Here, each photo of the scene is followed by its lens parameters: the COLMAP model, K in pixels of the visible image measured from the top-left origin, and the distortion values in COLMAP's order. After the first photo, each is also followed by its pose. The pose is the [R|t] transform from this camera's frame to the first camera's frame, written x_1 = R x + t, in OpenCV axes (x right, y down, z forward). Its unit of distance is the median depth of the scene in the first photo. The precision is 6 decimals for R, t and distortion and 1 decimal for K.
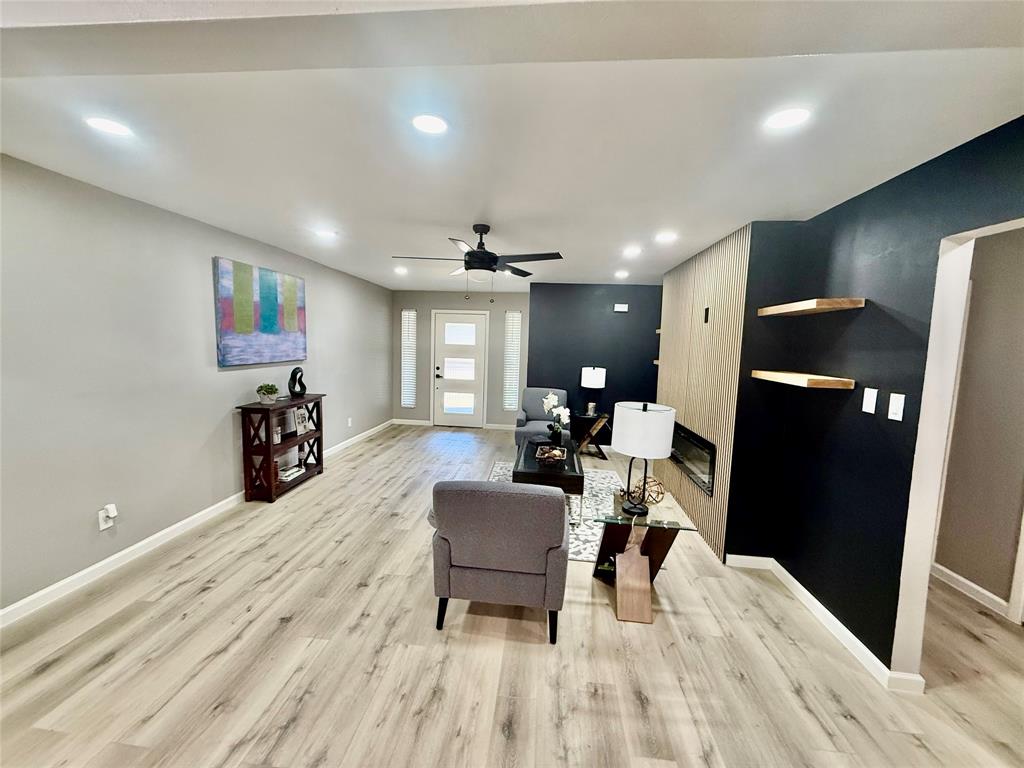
lens RADIAL K [[407.4, 0, 509.4], [0, 407.4, 385.5], [0, 0, 1]] dist [0.001092, -0.000066]
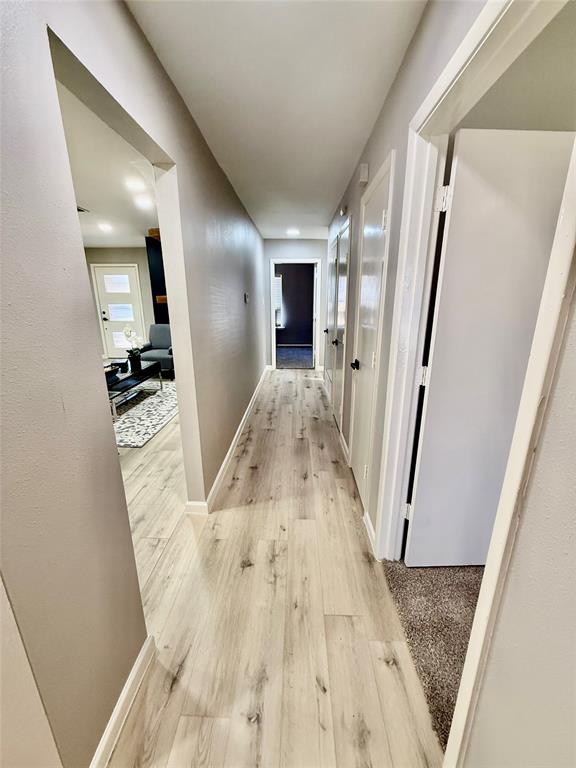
lens RADIAL K [[305.5, 0, 292.7], [0, 305.5, 380.9], [0, 0, 1]] dist [0.001092, -0.000066]
pose [[0.996068, -0.040397, 0.078846, 0.716729], [0.027664, 0.987311, 0.156368, 0.075371], [-0.084163, -0.153572, 0.984547, -0.010116]]
